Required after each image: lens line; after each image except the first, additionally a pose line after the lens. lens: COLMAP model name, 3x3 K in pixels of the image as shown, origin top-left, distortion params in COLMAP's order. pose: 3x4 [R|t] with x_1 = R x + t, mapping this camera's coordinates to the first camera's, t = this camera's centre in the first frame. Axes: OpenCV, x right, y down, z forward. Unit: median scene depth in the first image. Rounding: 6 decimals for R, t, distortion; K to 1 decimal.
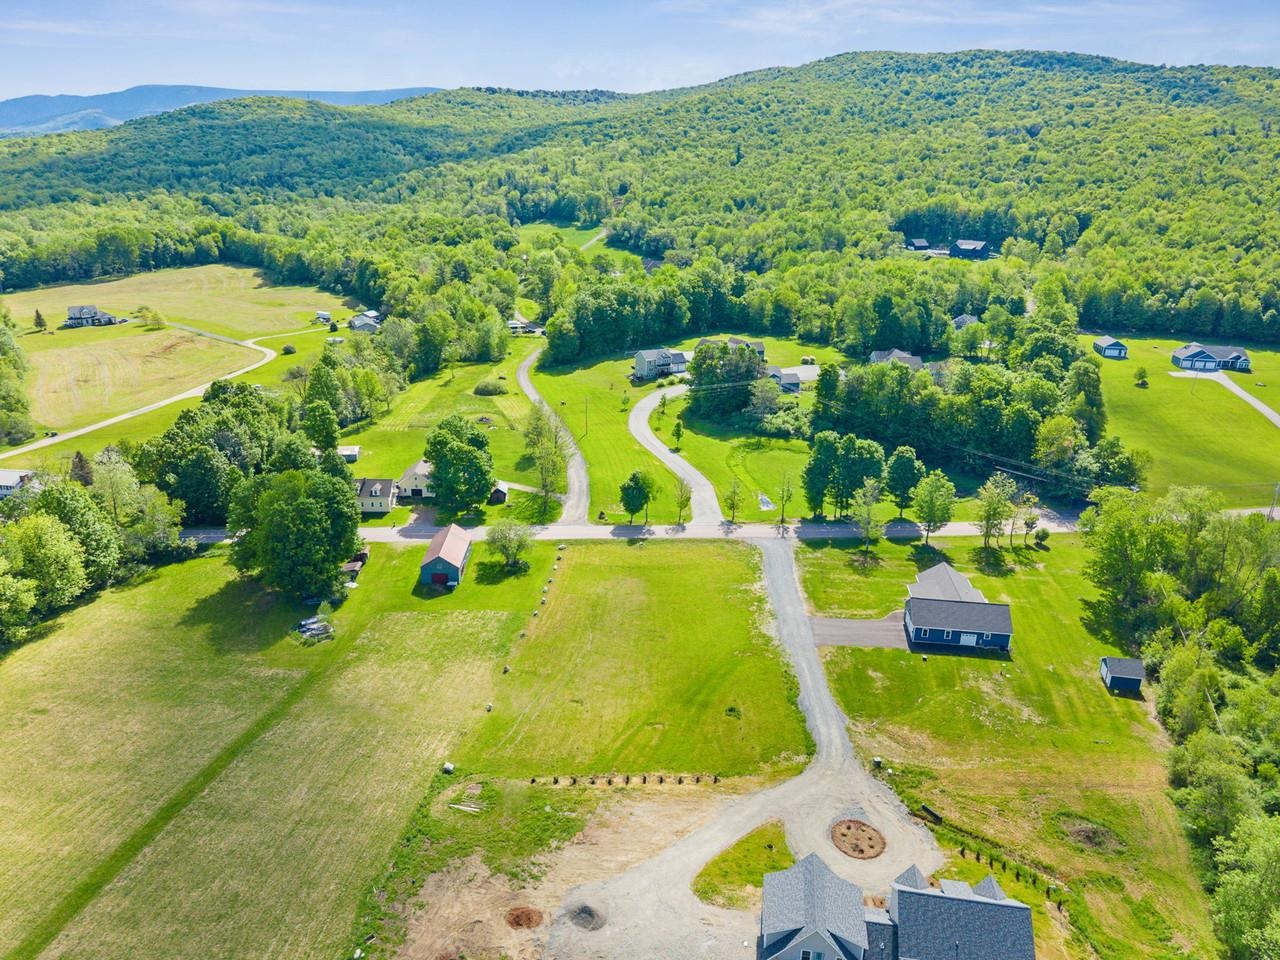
lens RADIAL K [[889.2, 0, 640.0], [0, 889.2, 480.0], [0, 0, 1]] dist [-0.000012, -0.005300]
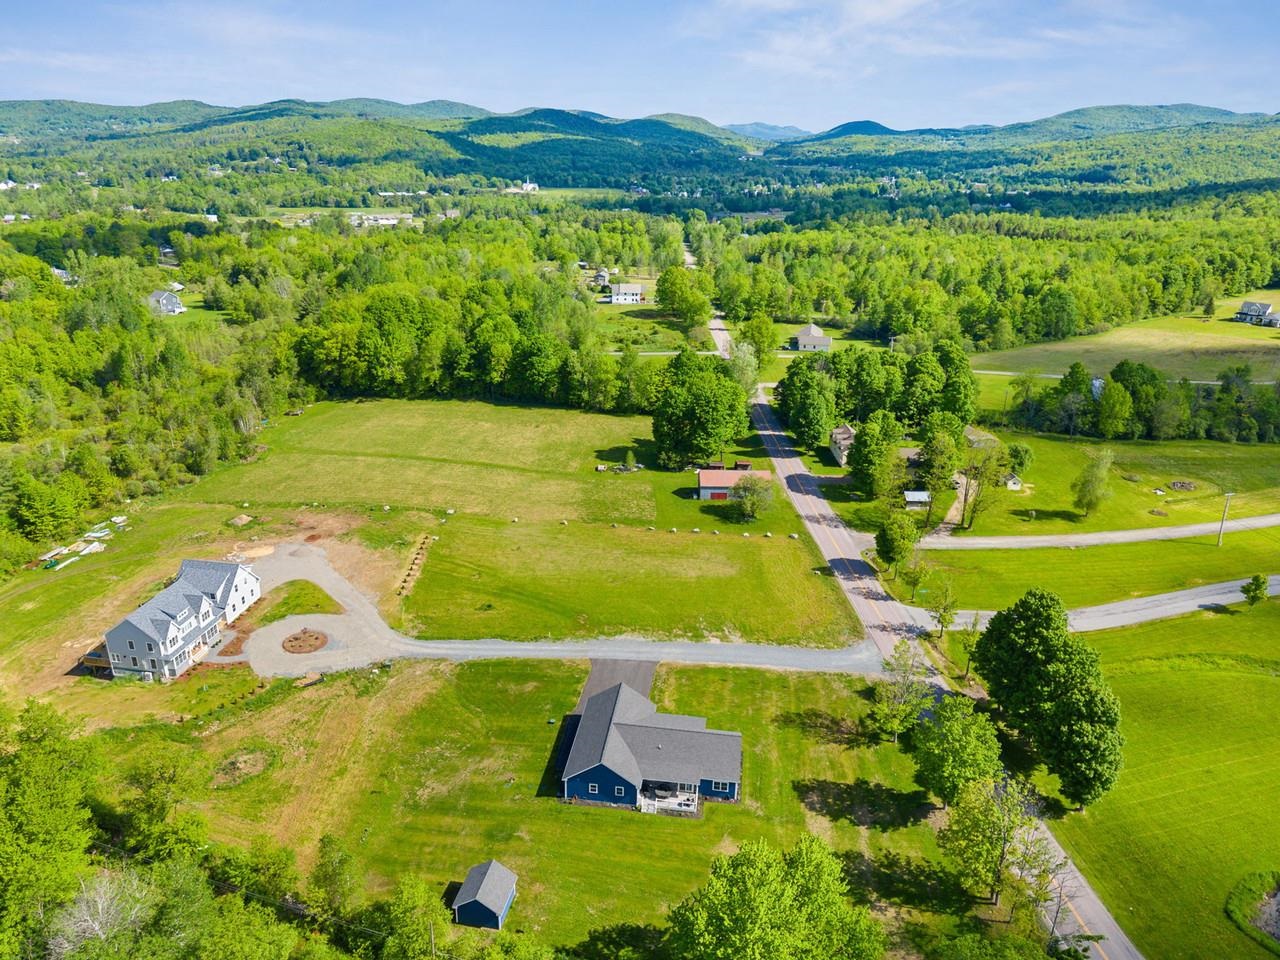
lens RADIAL K [[861.3, 0, 641.2], [0, 861.3, 524.2], [0, 0, 1]] dist [0.023545, -0.032676]
pose [[-0.010261, 0.389569, -0.920940, 0.360806], [-0.346064, 0.862692, 0.368785, -0.104102], [0.938155, 0.322488, 0.125963, 0.334081]]
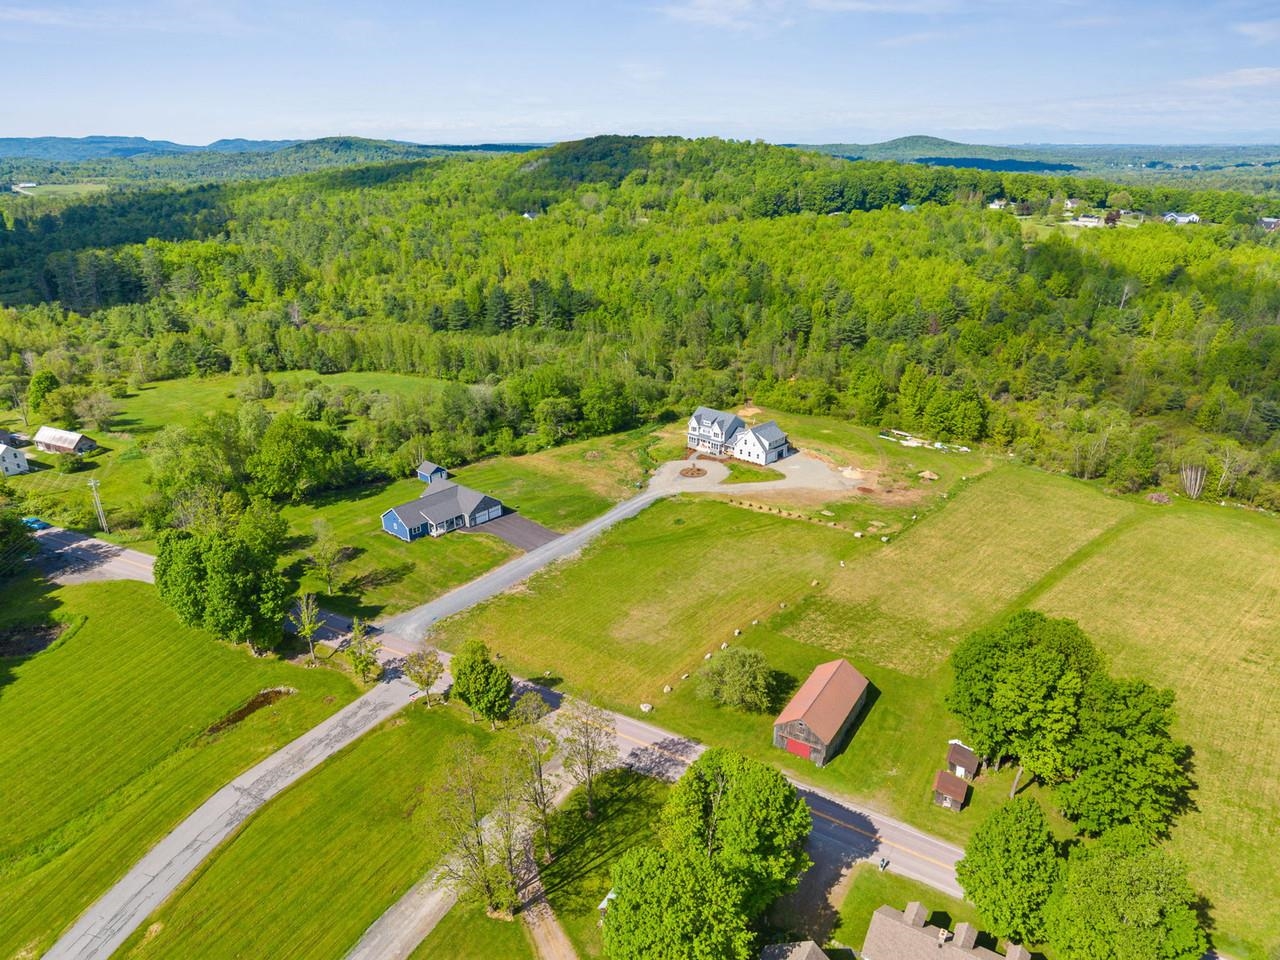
lens RADIAL K [[844.9, 0, 640.0], [0, 844.9, 480.0], [0, 0, 1]] dist [0.146357, -0.280766]
pose [[-0.824887, -0.221064, 0.520282, -0.177605], [0.177728, 0.772279, 0.609916, -0.209536], [-0.536633, 0.595580, -0.597754, 0.596835]]
